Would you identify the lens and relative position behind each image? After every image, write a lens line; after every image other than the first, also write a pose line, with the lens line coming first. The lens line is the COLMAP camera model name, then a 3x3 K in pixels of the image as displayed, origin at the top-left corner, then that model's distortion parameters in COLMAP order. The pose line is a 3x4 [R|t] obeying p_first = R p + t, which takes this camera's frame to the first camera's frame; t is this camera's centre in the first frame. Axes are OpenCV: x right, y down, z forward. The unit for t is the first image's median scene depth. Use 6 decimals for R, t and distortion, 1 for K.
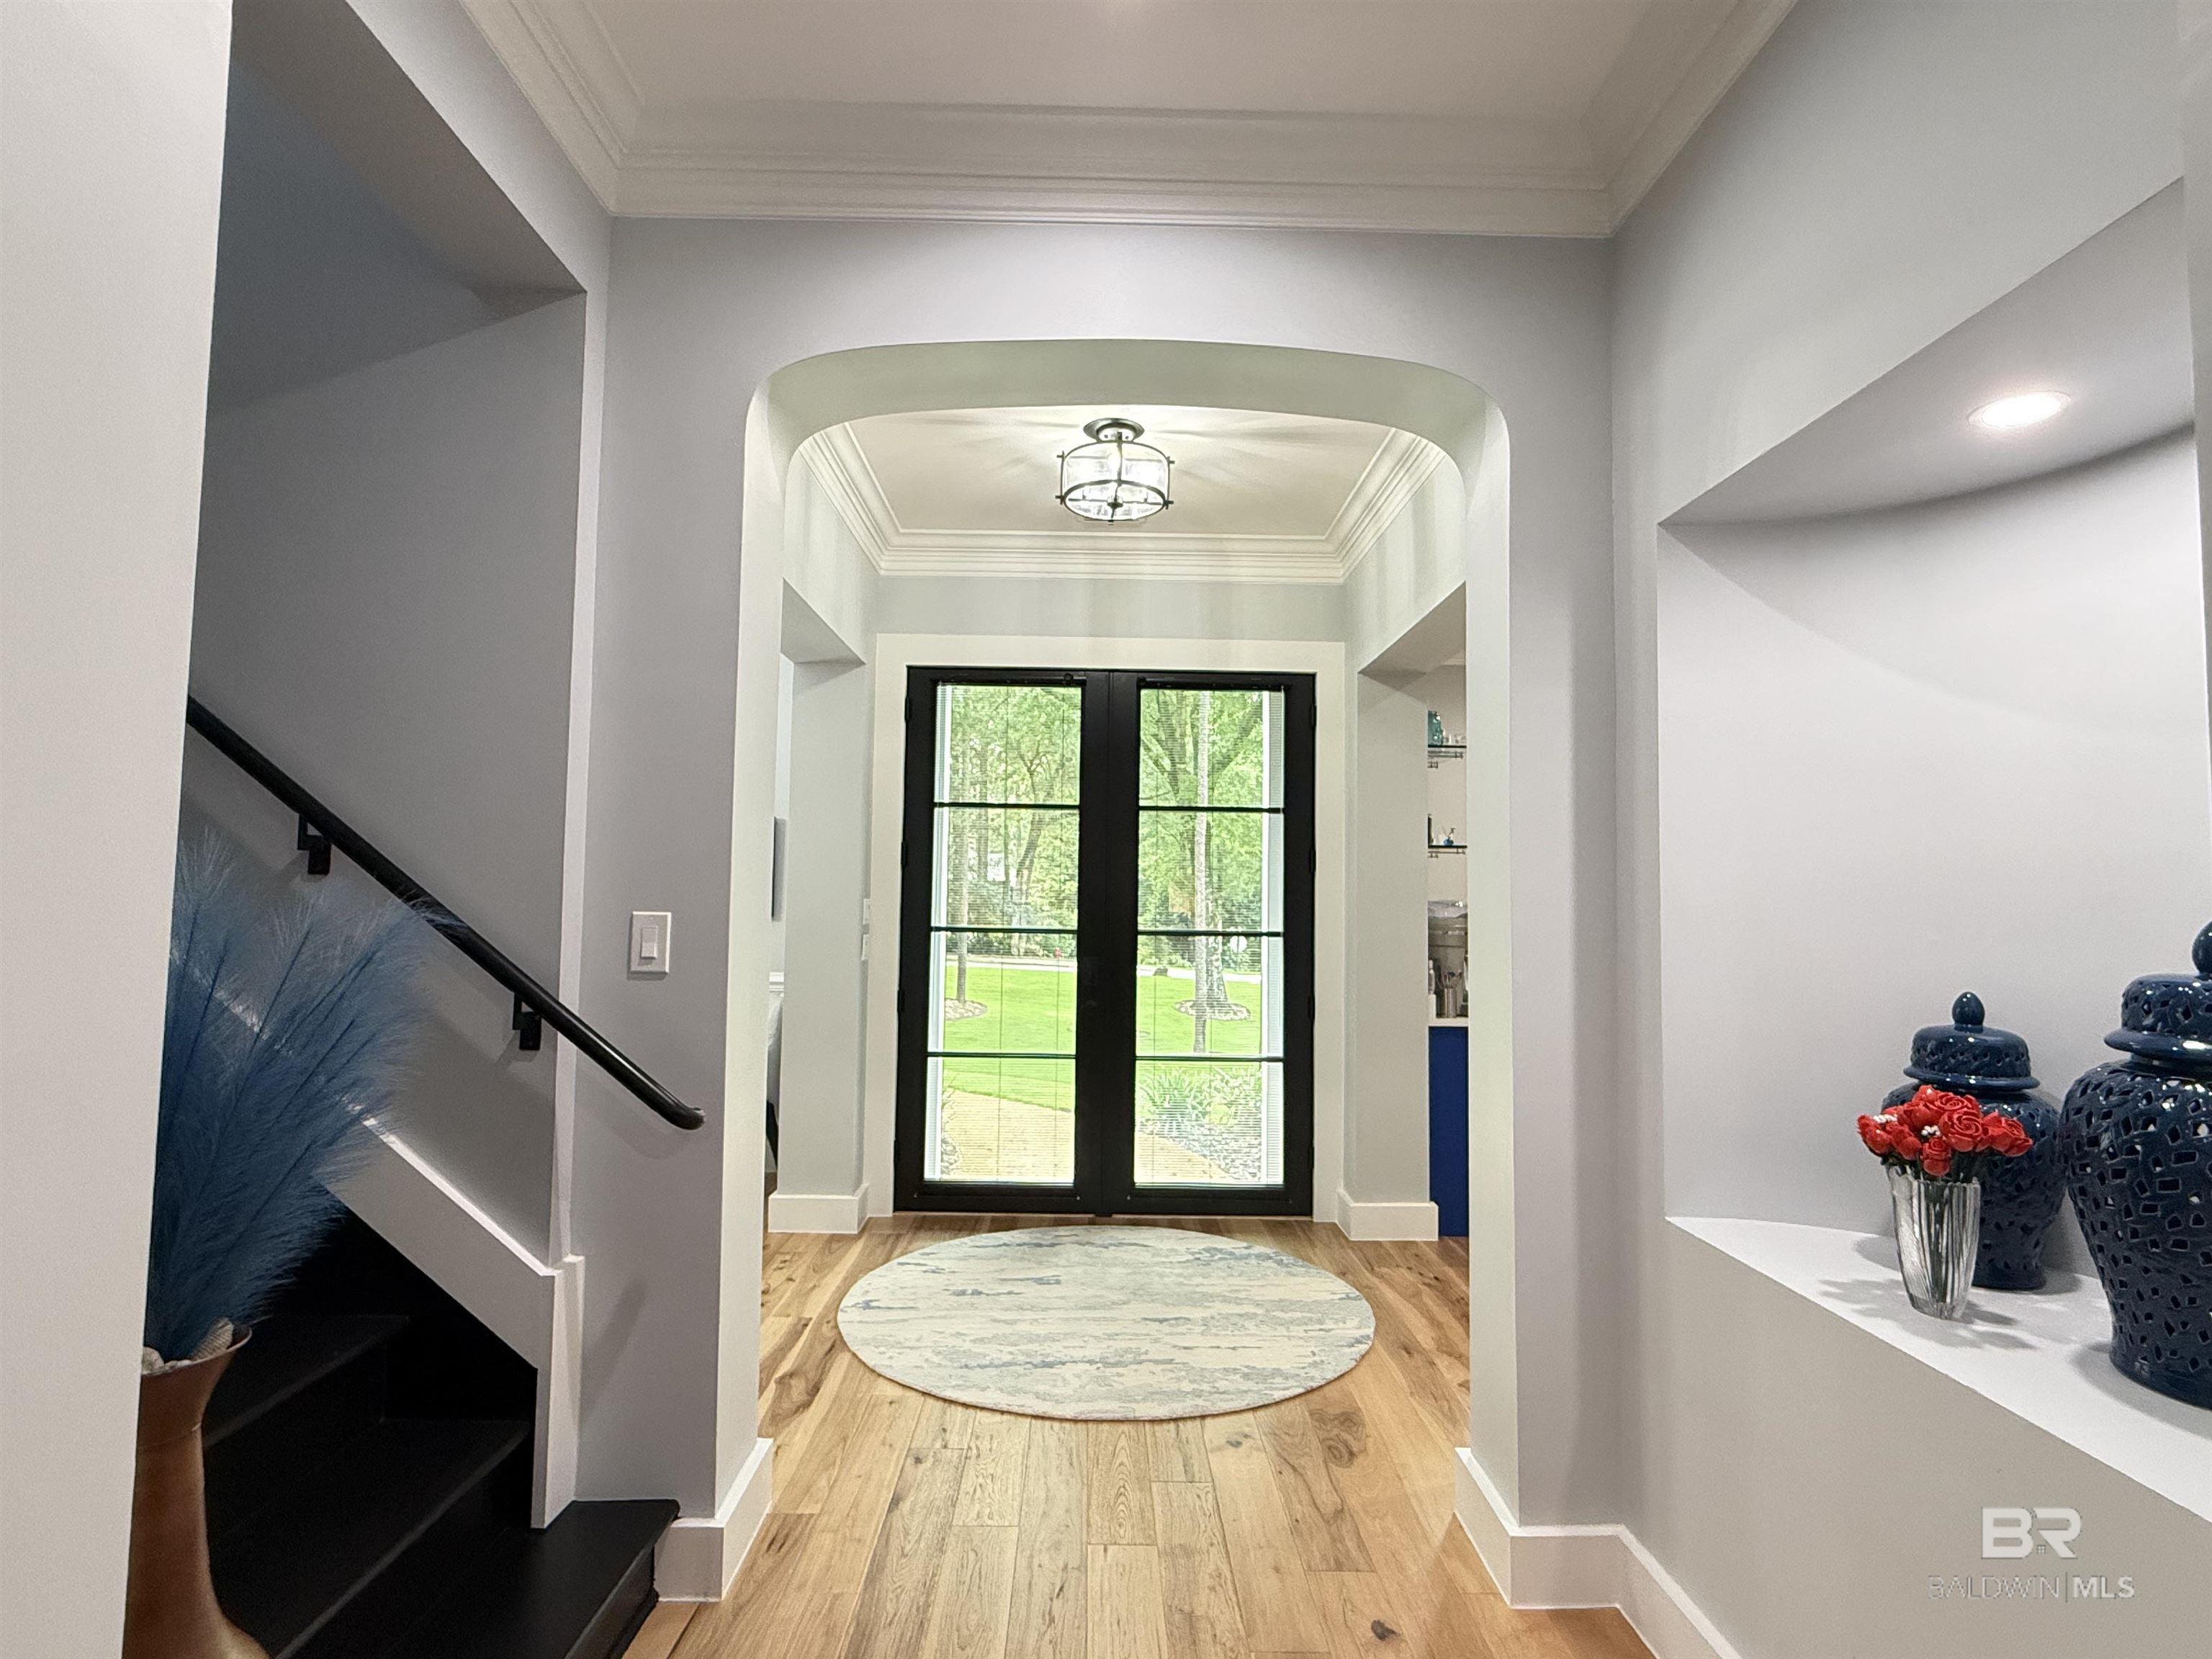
lens RADIAL K [[1145.4, 0, 1106.0], [0, 1145.4, 829.5], [0, 0, 1]] dist [0.000526, 0.000007]
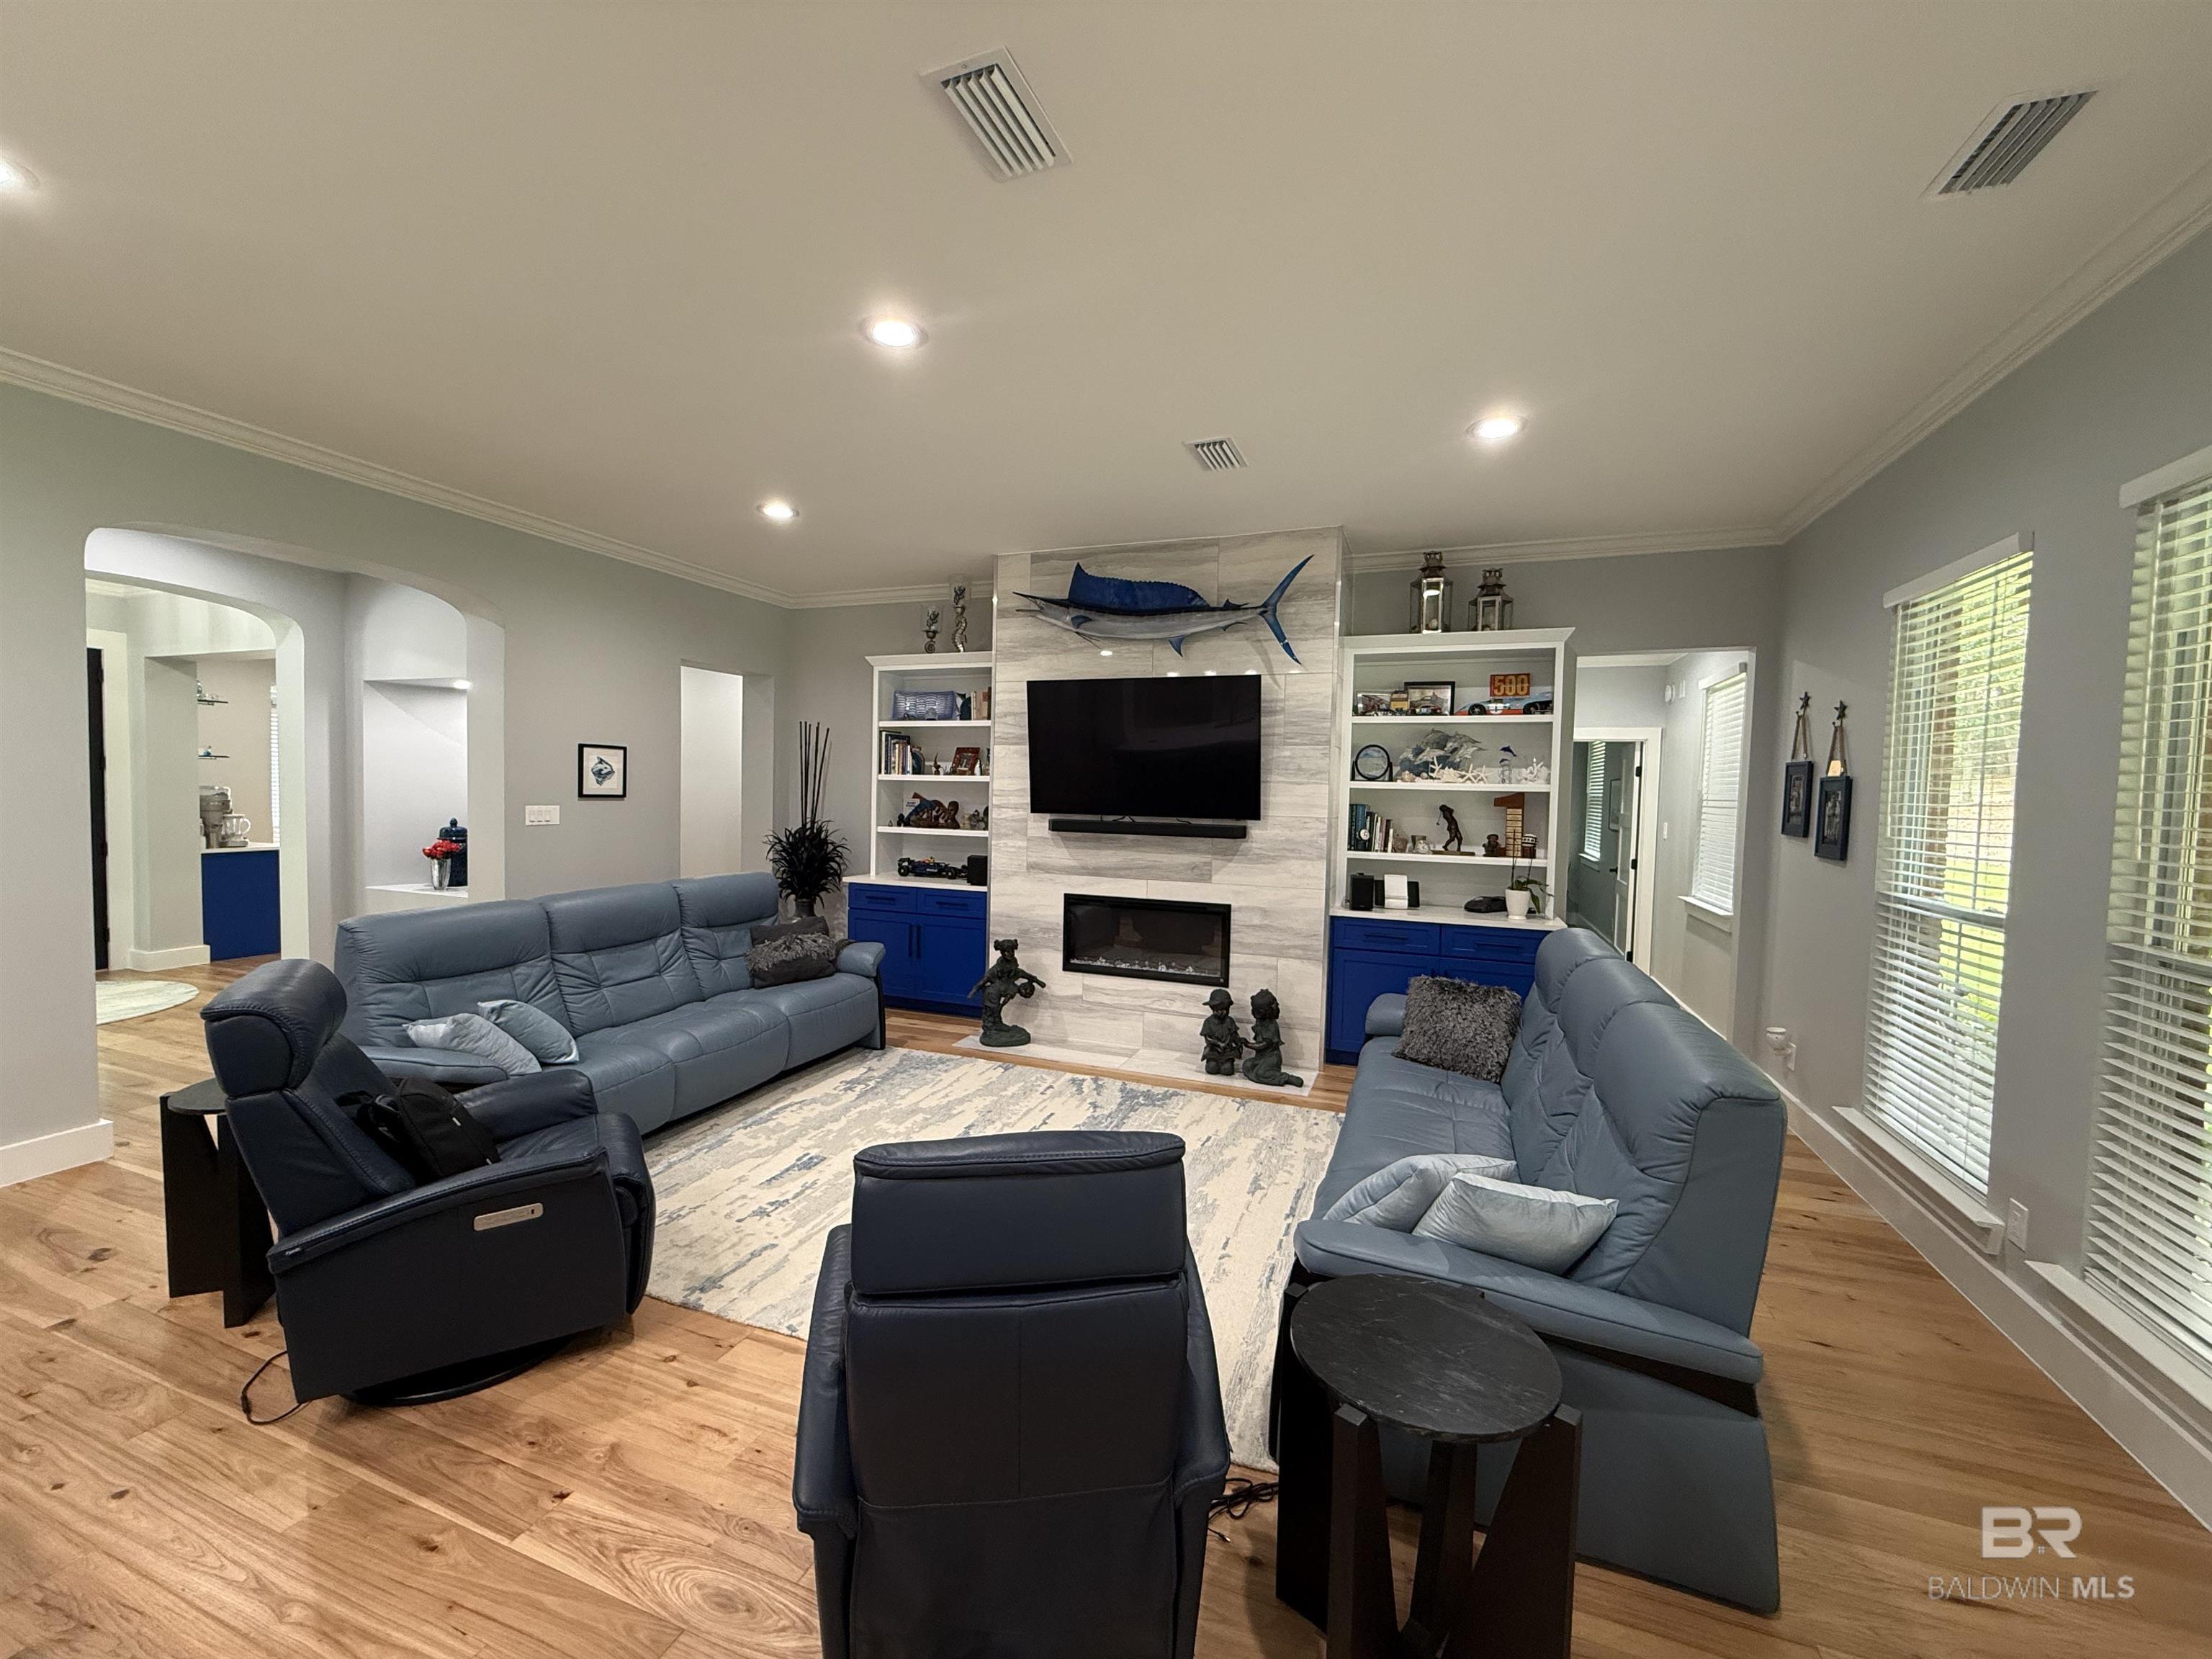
lens RADIAL K [[865.5, 0, 1106.0], [0, 865.5, 829.5], [0, 0, 1]] dist [-0.000952, -0.000275]
pose [[0.367159, -0.047573, 0.928941, -1.218445], [-0.075465, 0.993875, 0.080726, -0.232788], [-0.927092, -0.099742, 0.361321, -2.203496]]
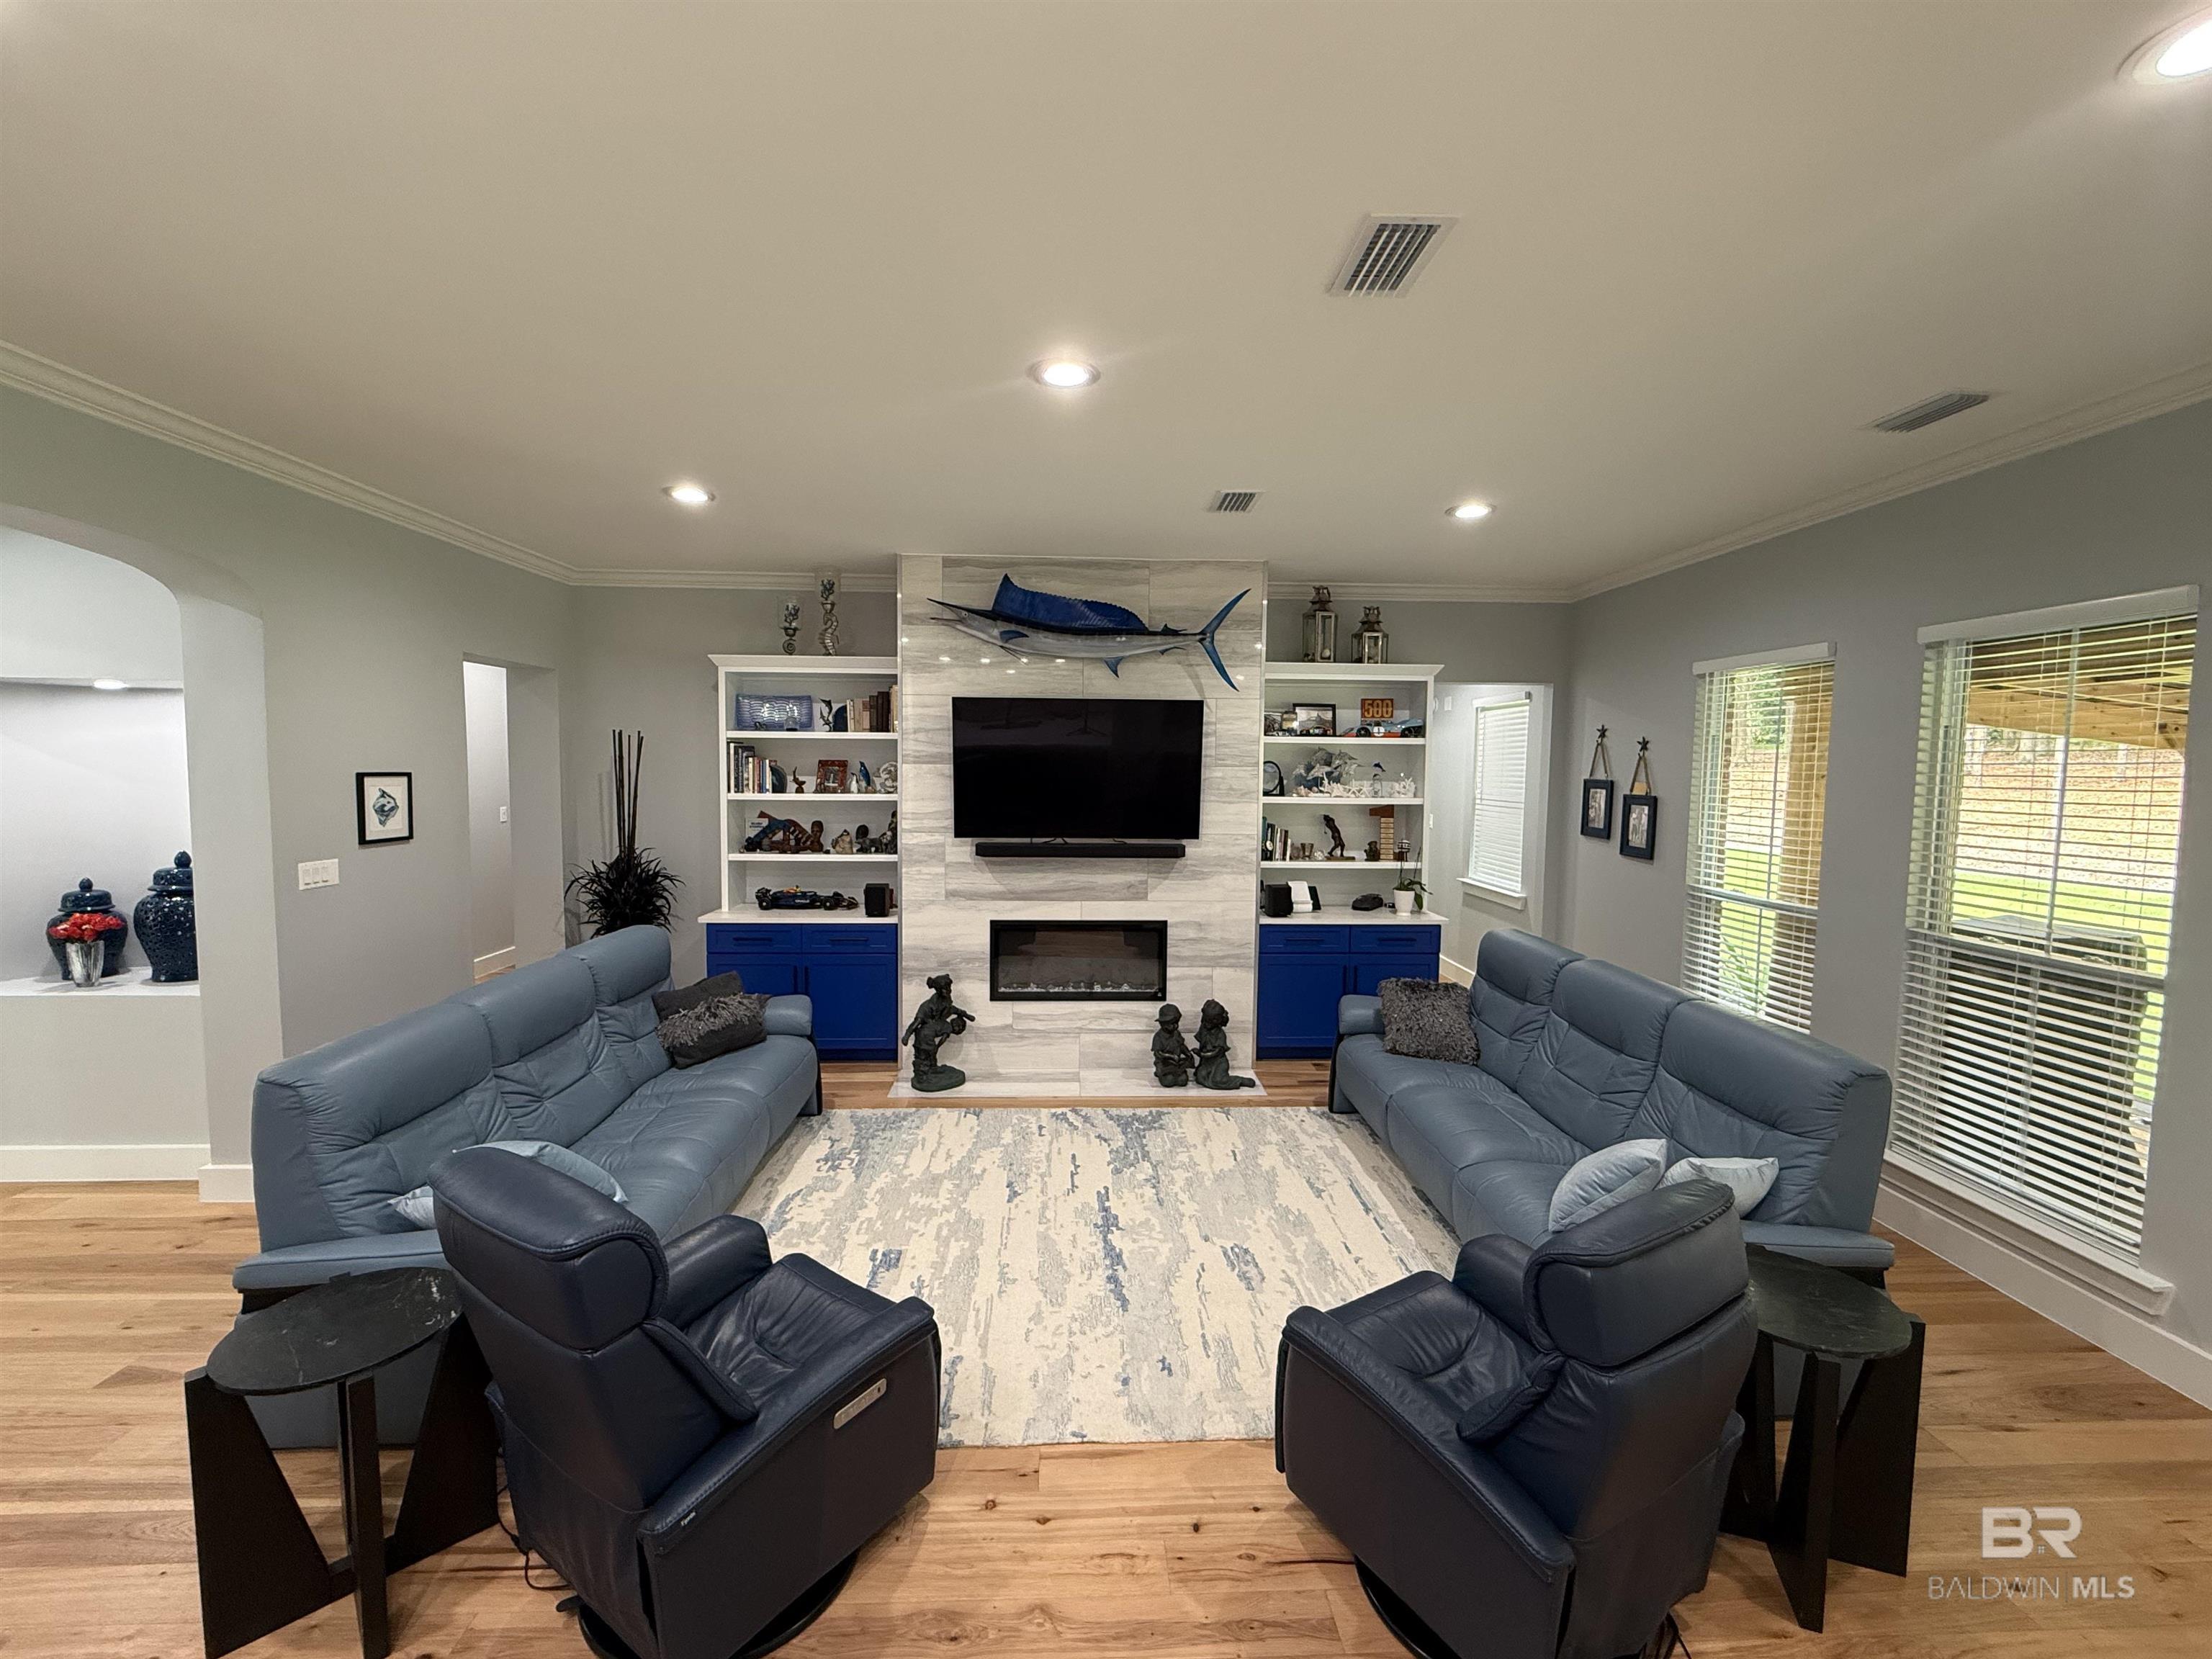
lens RADIAL K [[909.4, 0, 1106.0], [0, 909.4, 829.5], [0, 0, 1]] dist [0.001235, -0.000047]
pose [[-0.024587, -0.084635, 0.996109, -1.449678], [-0.072696, 0.993923, 0.082655, -0.326096], [-0.997051, -0.070381, -0.030591, -1.342261]]
